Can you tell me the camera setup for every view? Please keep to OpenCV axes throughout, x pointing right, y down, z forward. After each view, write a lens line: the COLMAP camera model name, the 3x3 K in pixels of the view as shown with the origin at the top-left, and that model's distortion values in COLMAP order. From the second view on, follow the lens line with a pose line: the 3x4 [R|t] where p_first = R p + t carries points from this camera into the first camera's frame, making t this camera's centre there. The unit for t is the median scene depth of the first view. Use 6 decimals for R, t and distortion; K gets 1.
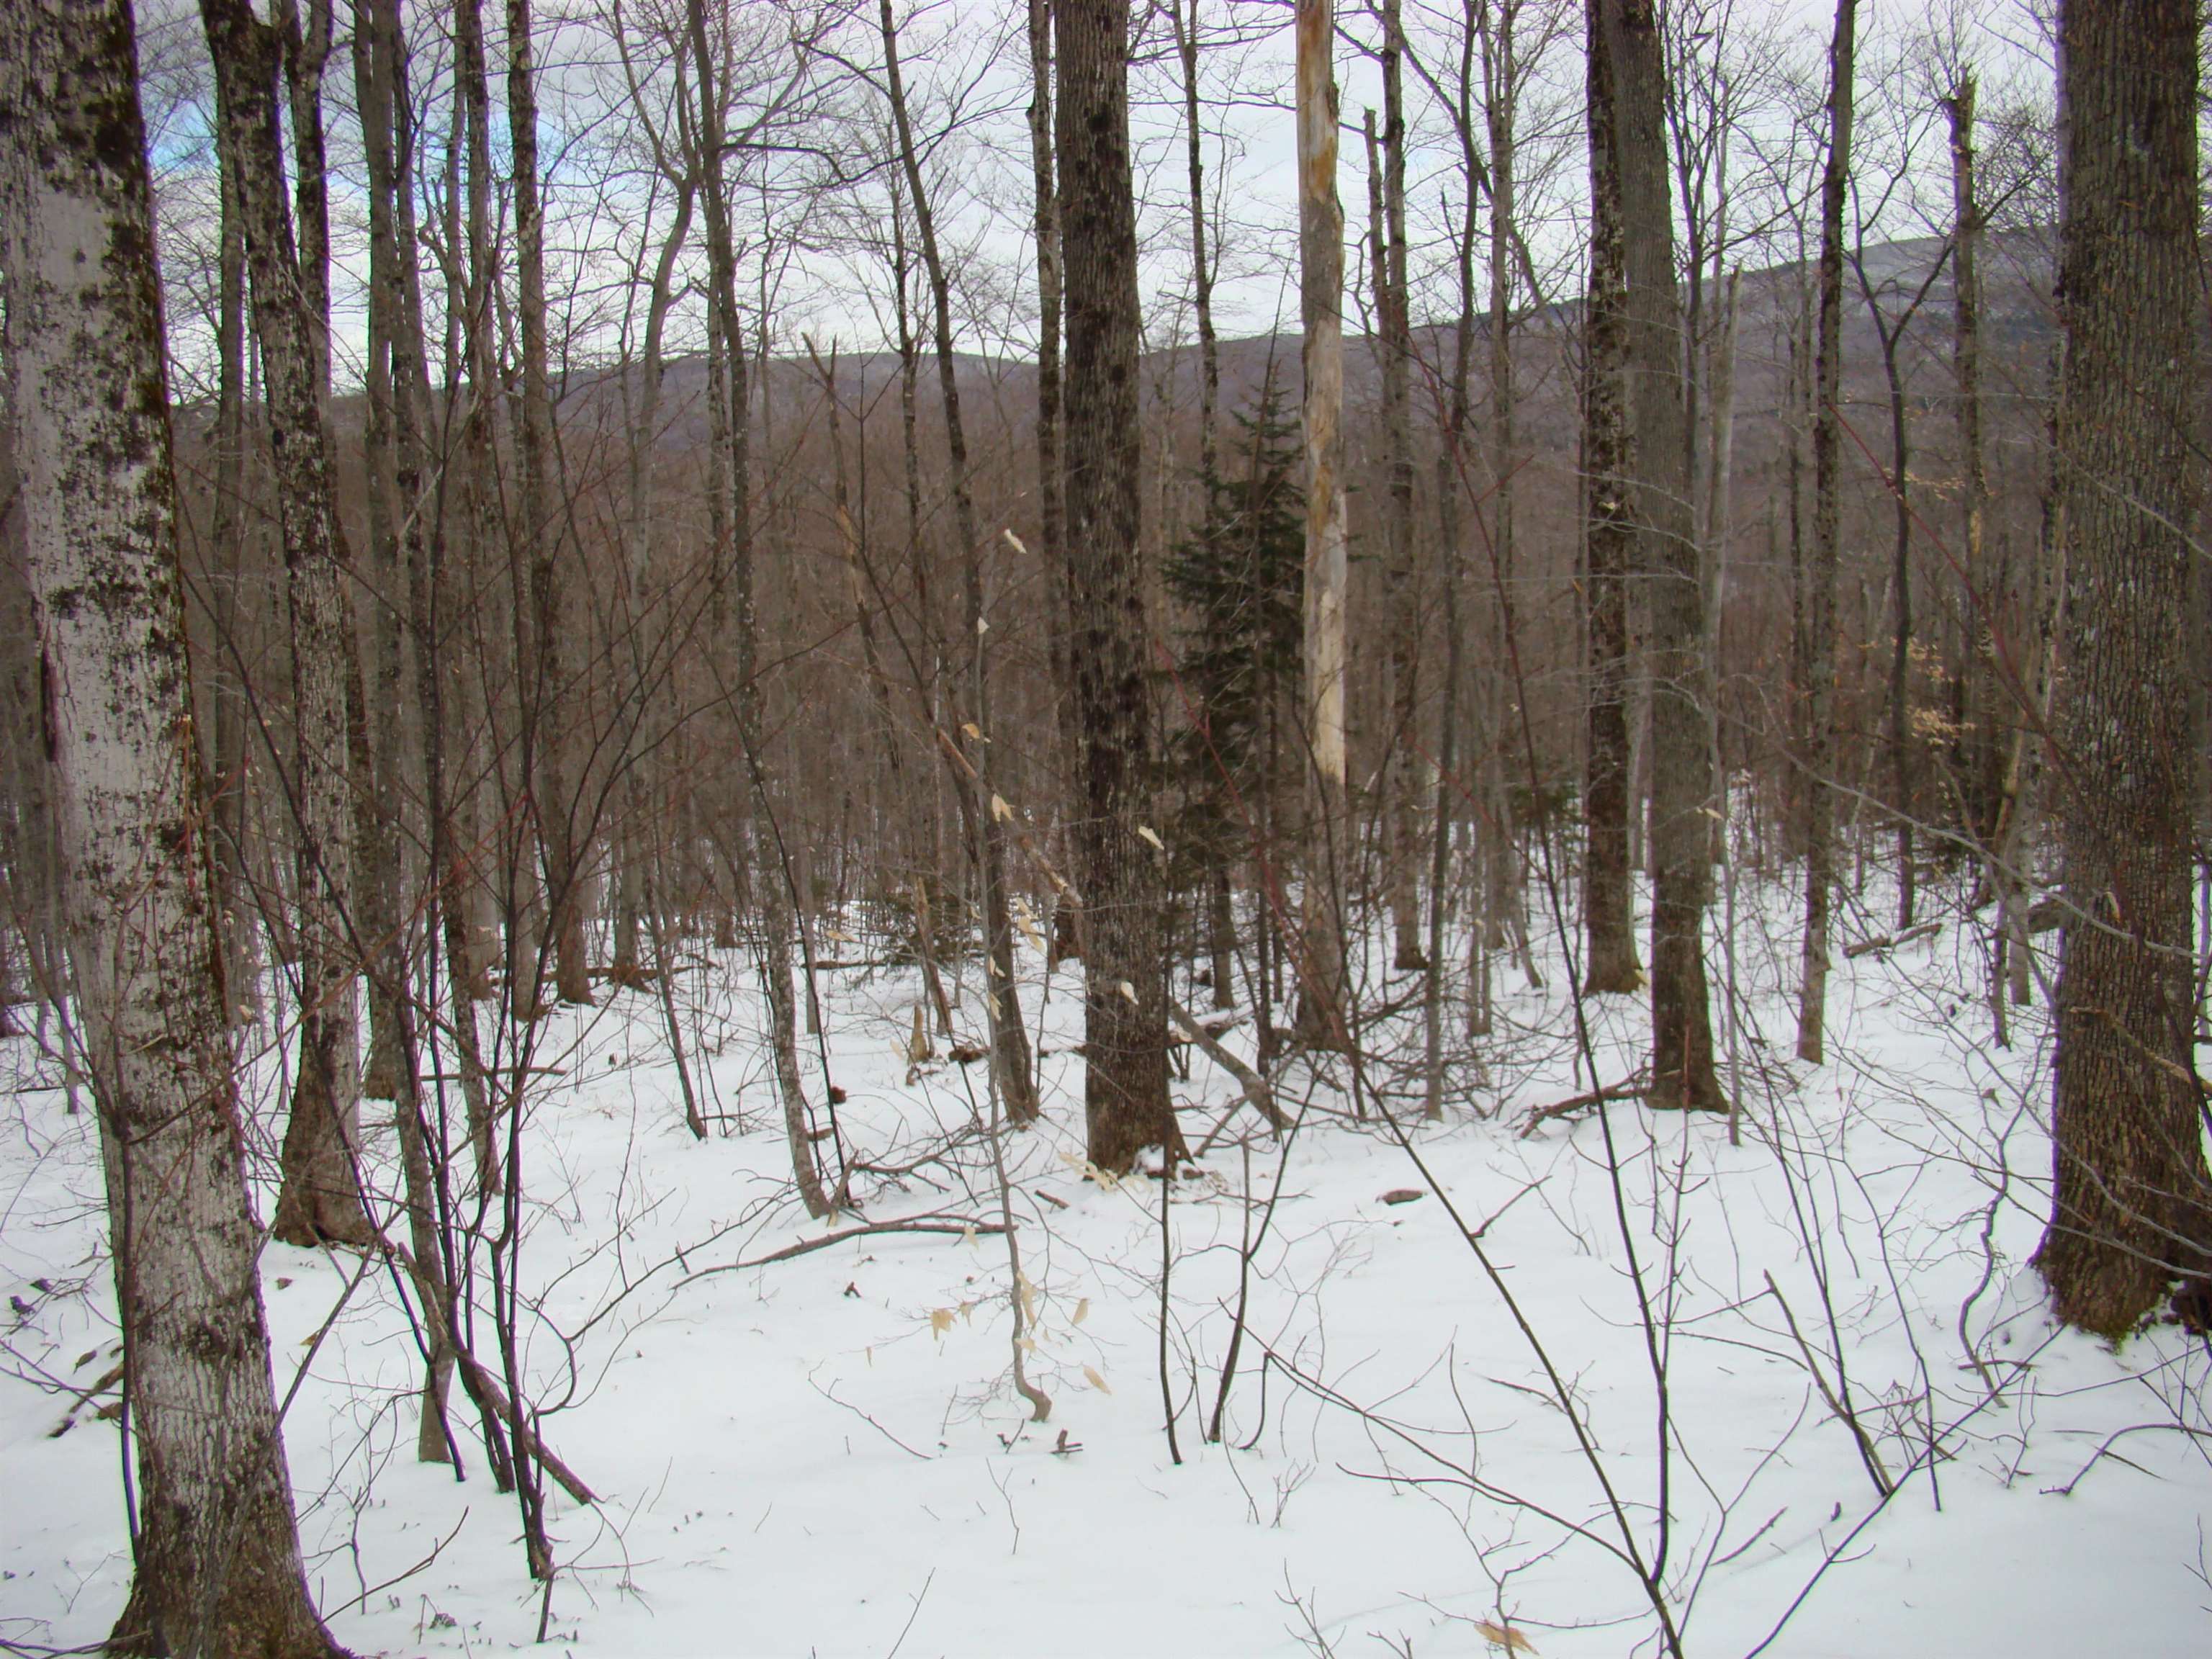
lens RADIAL K [[2074.8, 0, 1106.0], [0, 2074.8, 829.5], [0, 0, 1]] dist [-0.168026, 0.100306]
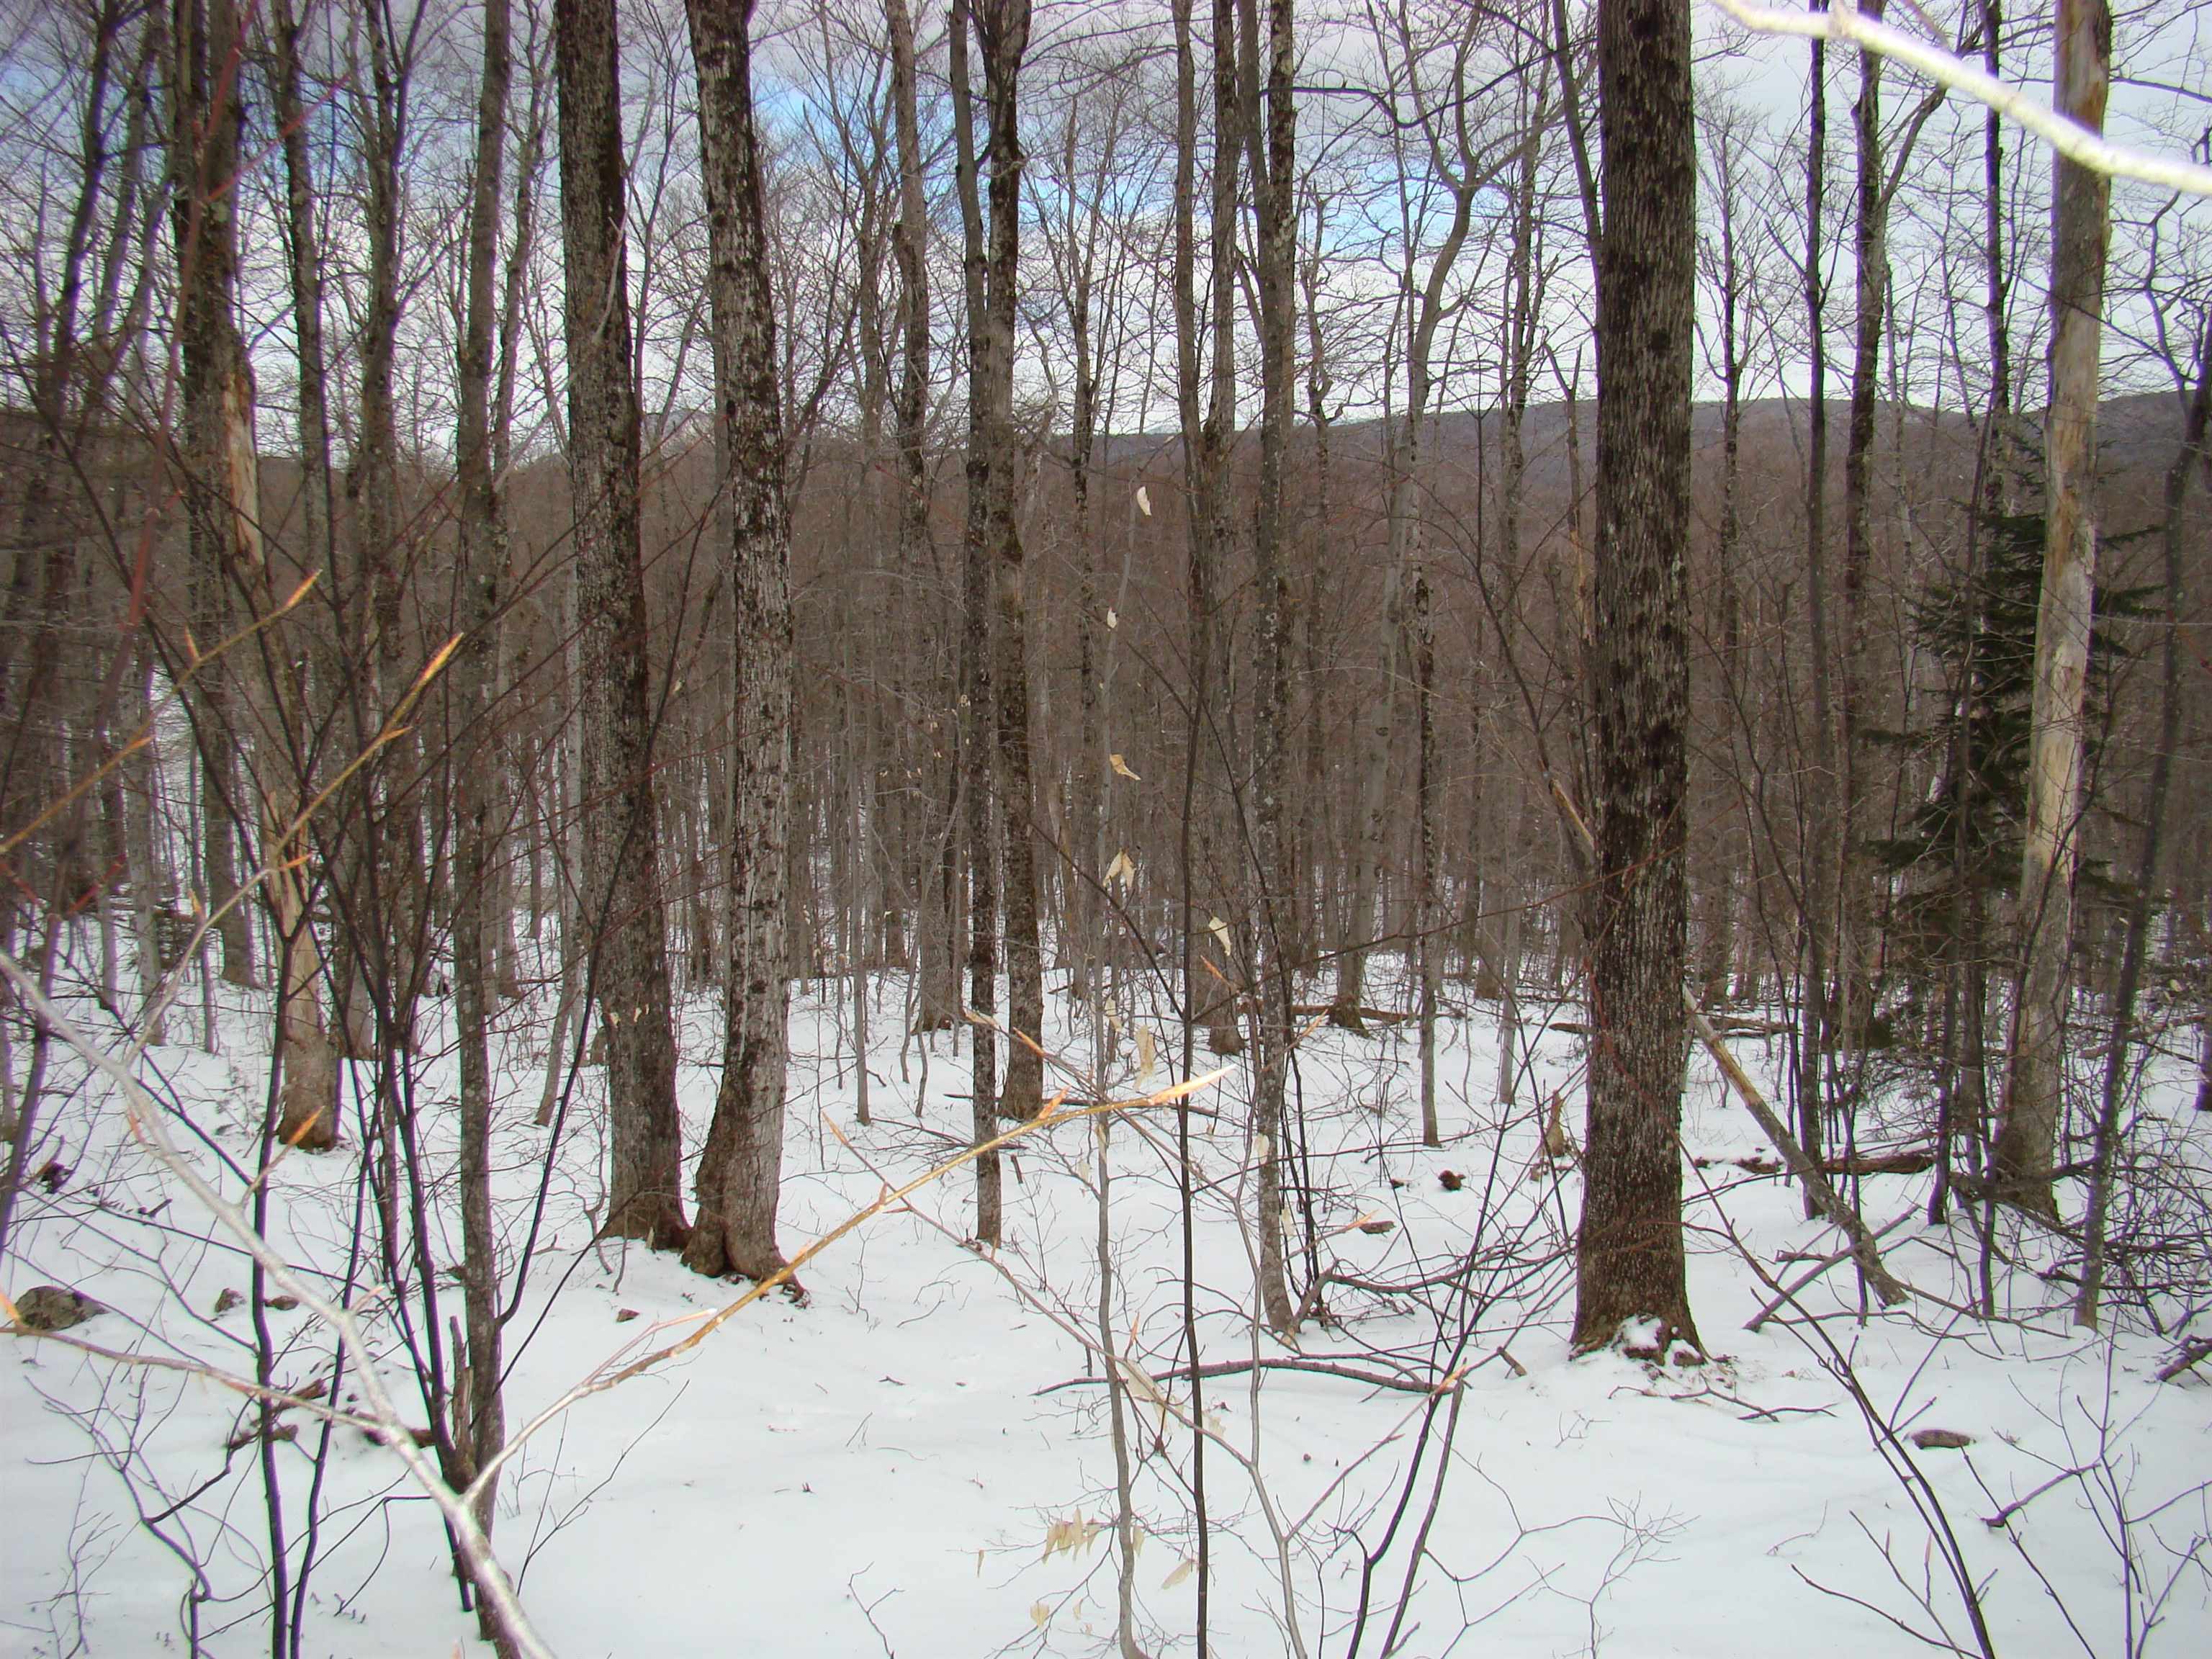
lens RADIAL K [[2074.8, 0, 1106.0], [0, 2074.8, 829.5], [0, 0, 1]] dist [-0.168026, 0.100306]
pose [[0.908924, 0.079506, -0.409313, 0.141680], [-0.087627, 0.996153, -0.001091, -0.014160], [0.407651, 0.036859, 0.912394, 0.199533]]
